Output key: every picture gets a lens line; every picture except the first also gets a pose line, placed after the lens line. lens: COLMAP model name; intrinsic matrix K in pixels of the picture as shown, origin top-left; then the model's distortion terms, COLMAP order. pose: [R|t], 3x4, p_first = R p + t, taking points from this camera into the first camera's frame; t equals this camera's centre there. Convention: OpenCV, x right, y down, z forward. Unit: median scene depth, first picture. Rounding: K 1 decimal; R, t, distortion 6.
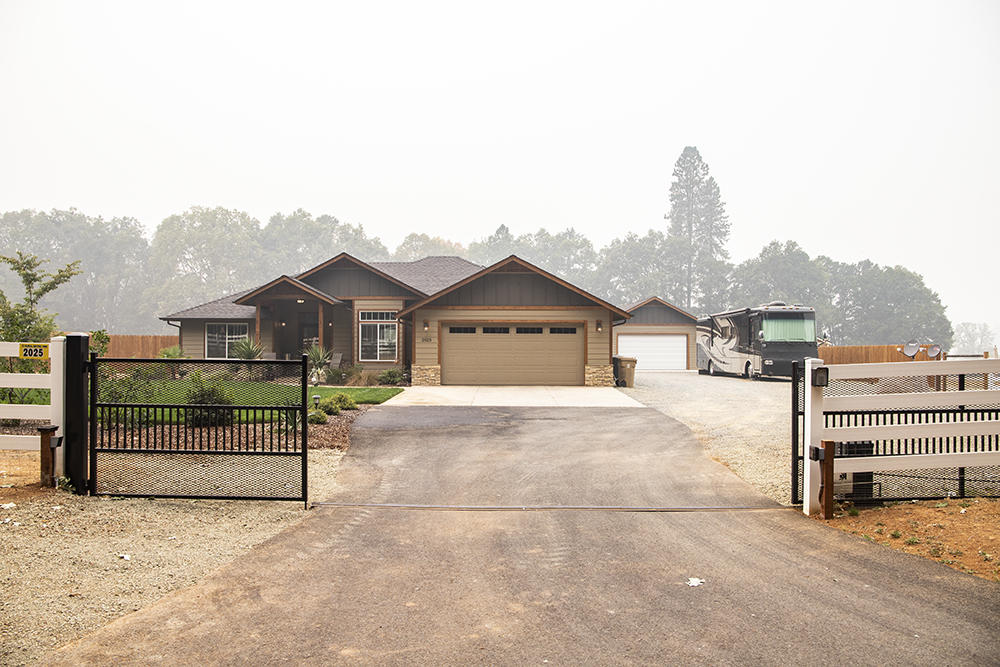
lens RADIAL K [[668.6, 0, 499.4], [0, 668.6, 336.5], [0, 0, 1]] dist [-0.083333, 0.031384]
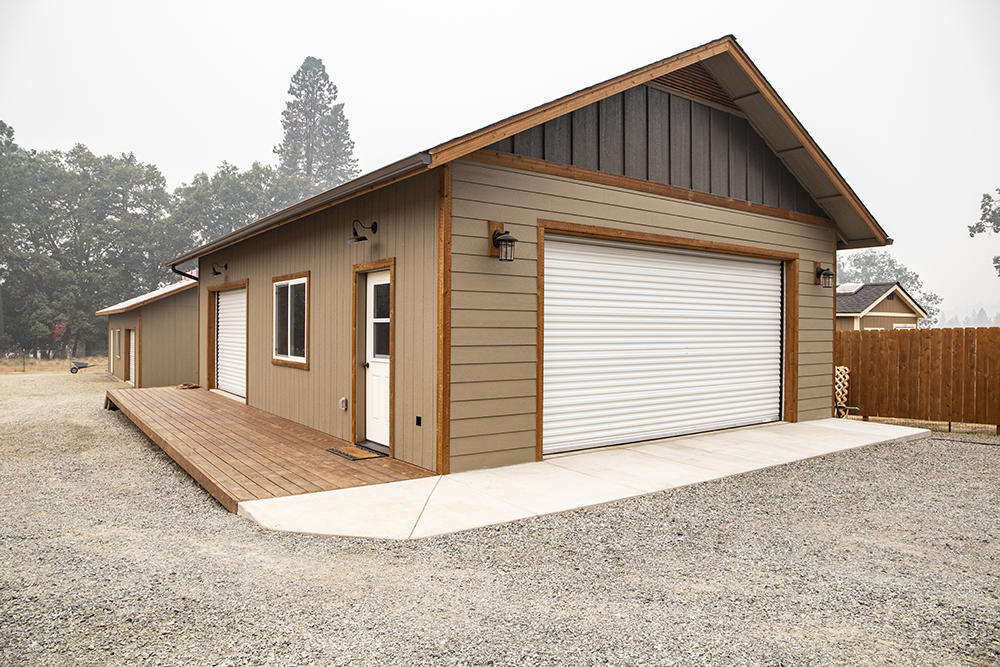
lens RADIAL K [[668.6, 0, 500.7], [0, 668.6, 328.3], [0, 0, 1]] dist [-0.083333, 0.031384]
pose [[0.808860, 0.002615, 0.587995, 0.147216], [-0.009392, 0.999920, 0.008473, 0.026915], [-0.587926, -0.012375, 0.808820, 1.428721]]
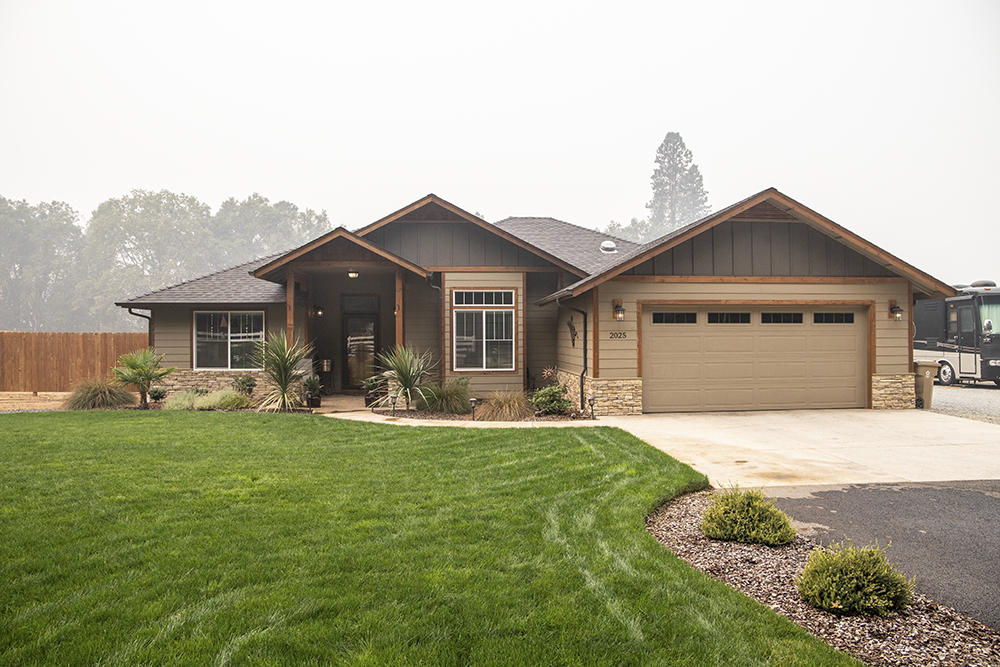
lens RADIAL K [[668.6, 0, 505.0], [0, 668.6, 334.5], [0, 0, 1]] dist [-0.083333, 0.031384]
pose [[0.996220, -0.008676, 0.086430, -0.194194], [0.008456, 0.999960, 0.002909, 0.001423], [-0.086452, -0.002167, 0.996254, 0.338167]]
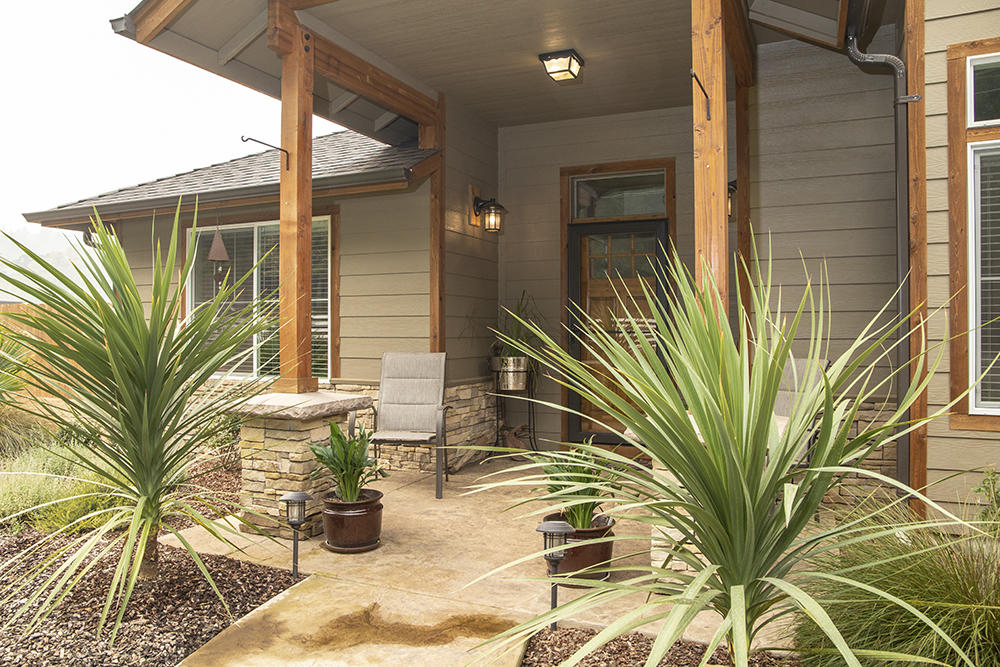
lens RADIAL K [[727.5, 0, 499.2], [0, 727.5, 332.0], [0, 0, 1]] dist [-0.002844, 0.000384]
pose [[0.914718, -0.009345, -0.403984, -0.214740], [0.011305, 0.999933, 0.002467, 0.016496], [0.403934, -0.006824, 0.914763, 0.735837]]
